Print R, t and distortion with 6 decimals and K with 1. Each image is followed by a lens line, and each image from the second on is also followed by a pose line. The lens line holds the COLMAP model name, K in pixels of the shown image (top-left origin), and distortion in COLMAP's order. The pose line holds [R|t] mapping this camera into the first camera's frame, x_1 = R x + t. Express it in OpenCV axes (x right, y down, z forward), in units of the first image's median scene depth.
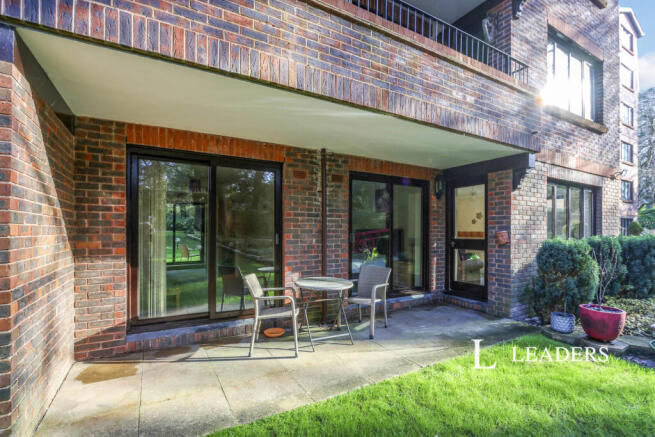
lens RADIAL K [[305.3, 0, 323.4], [0, 305.3, 243.6], [0, 0, 1]] dist [-0.015868, 0.001774]
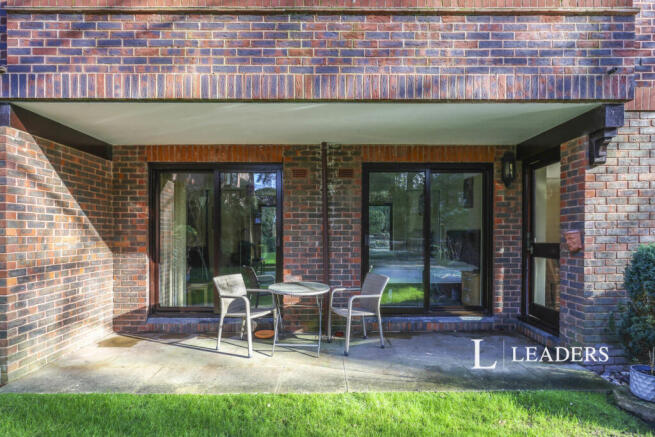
lens RADIAL K [[355.5, 0, 327.1], [0, 355.5, 248.6], [0, 0, 1]] dist [0.002107, -0.000931]
pose [[0.870317, 0.016066, -0.492231, 0.664831], [-0.016517, 0.999858, 0.003431, 0.004594], [0.492216, 0.005144, 0.870458, 0.094828]]
